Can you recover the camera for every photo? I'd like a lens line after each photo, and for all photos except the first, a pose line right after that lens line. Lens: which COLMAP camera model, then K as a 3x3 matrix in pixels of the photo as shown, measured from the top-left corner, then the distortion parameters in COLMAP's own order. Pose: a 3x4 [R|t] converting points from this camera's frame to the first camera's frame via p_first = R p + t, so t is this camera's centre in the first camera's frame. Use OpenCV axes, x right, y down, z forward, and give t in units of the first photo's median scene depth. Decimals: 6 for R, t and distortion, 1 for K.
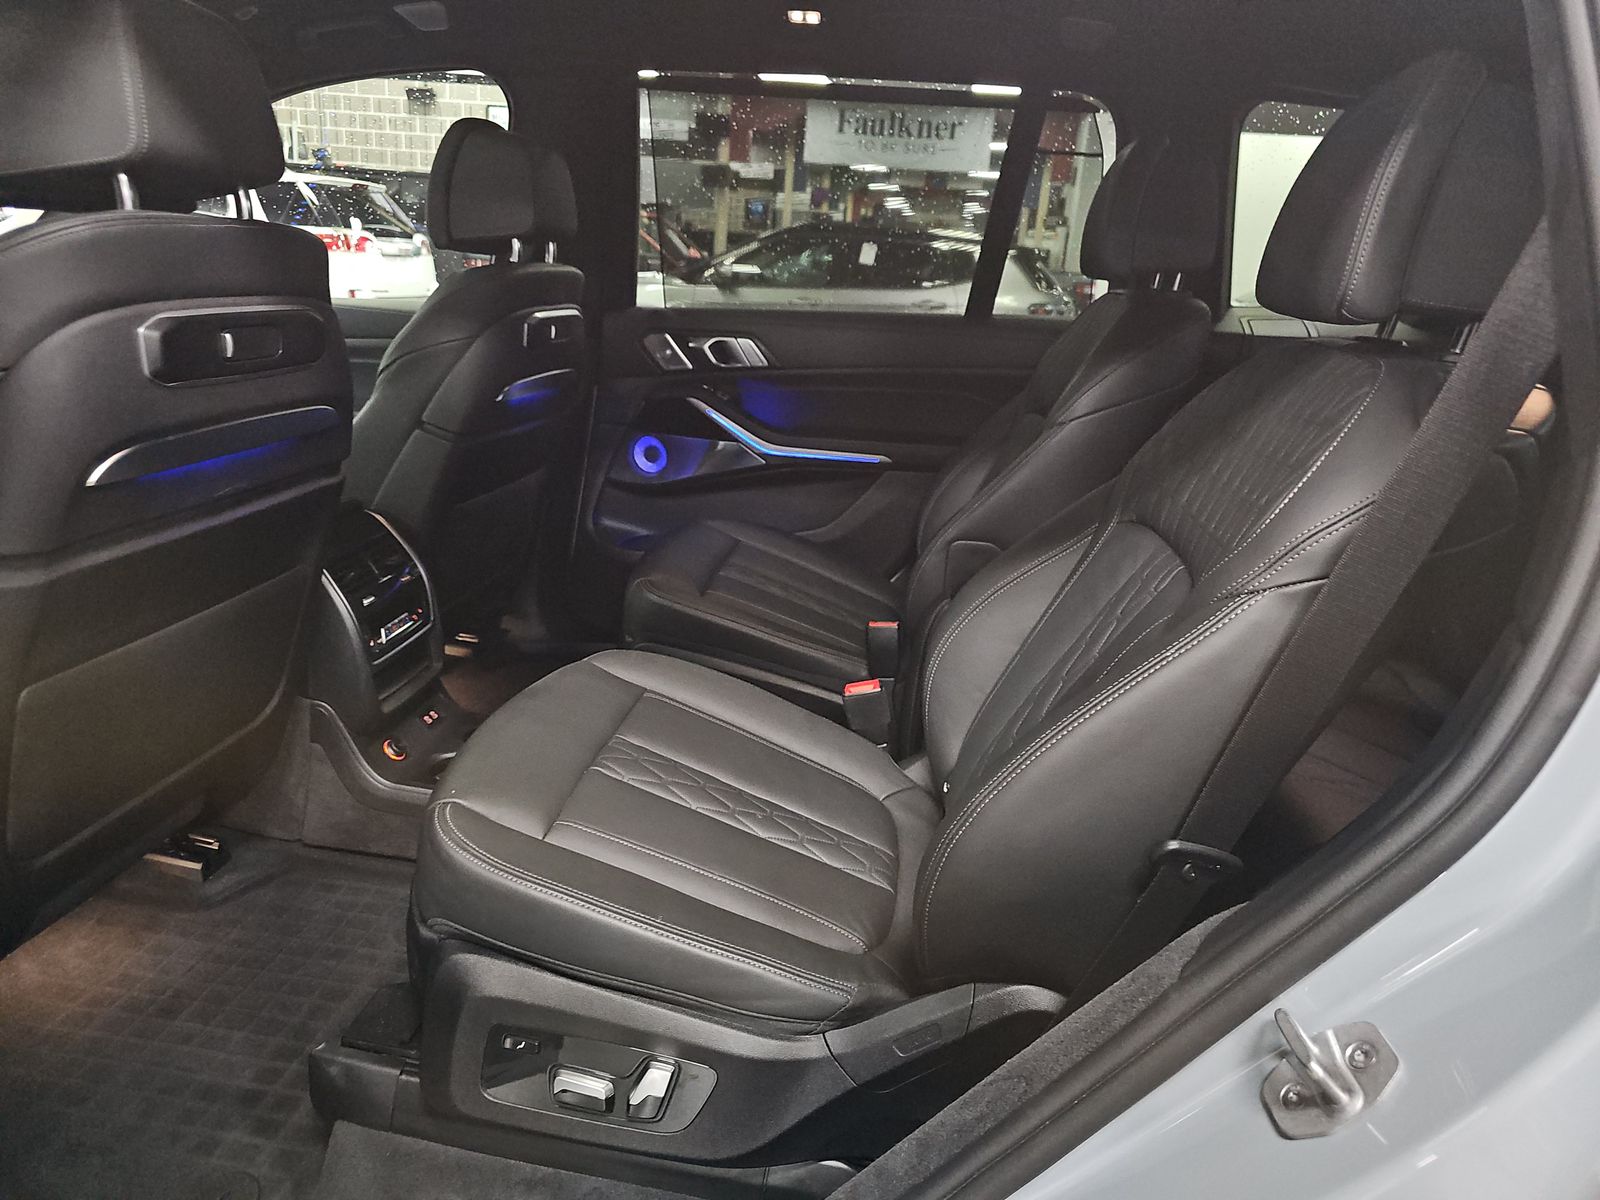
lens RADIAL K [[1058.1, 0, 748.6], [0, 1058.1, 596.2], [0, 0, 1]] dist [0.043574, -0.028138]
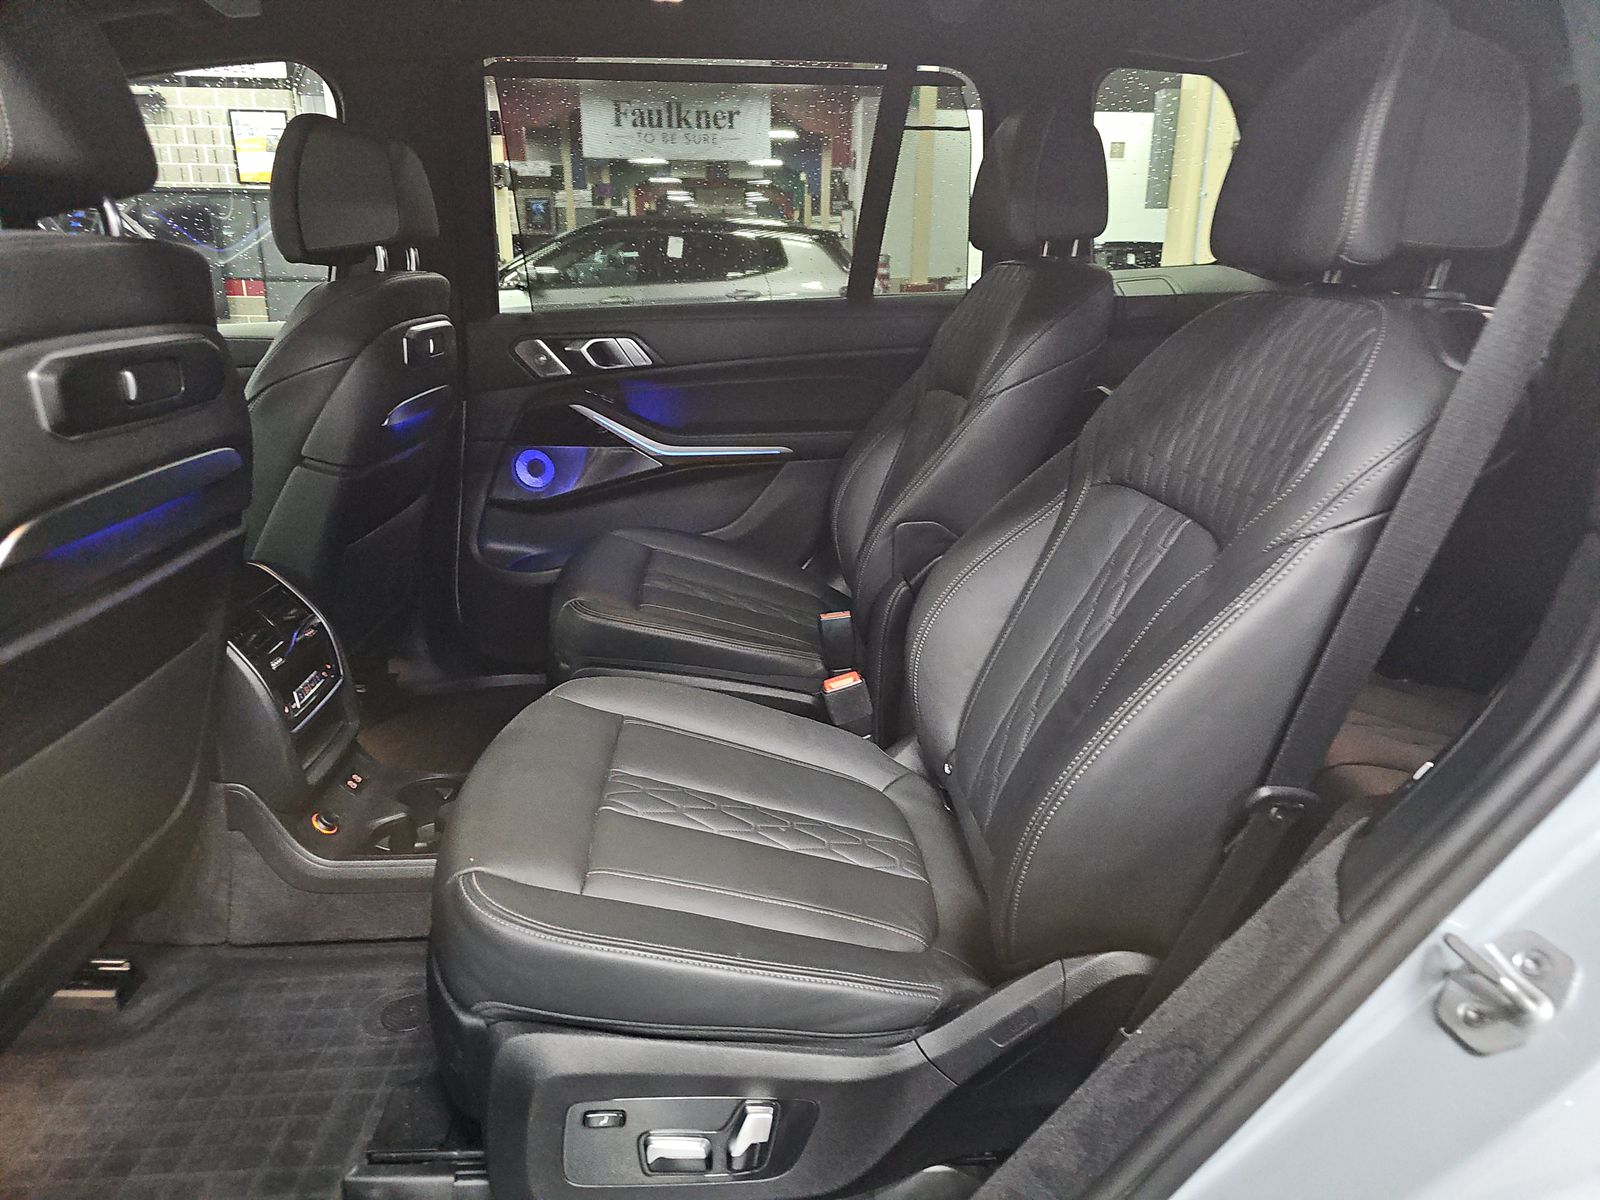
lens RADIAL K [[1058.1, 0, 783.6], [0, 1058.1, 611.1], [0, 0, 1]] dist [0.043574, -0.028138]
pose [[0.973389, -0.127681, 0.190294, -0.136056], [0.124401, 0.991804, 0.029137, -0.014930], [-0.192455, -0.004689, 0.981295, 0.054774]]
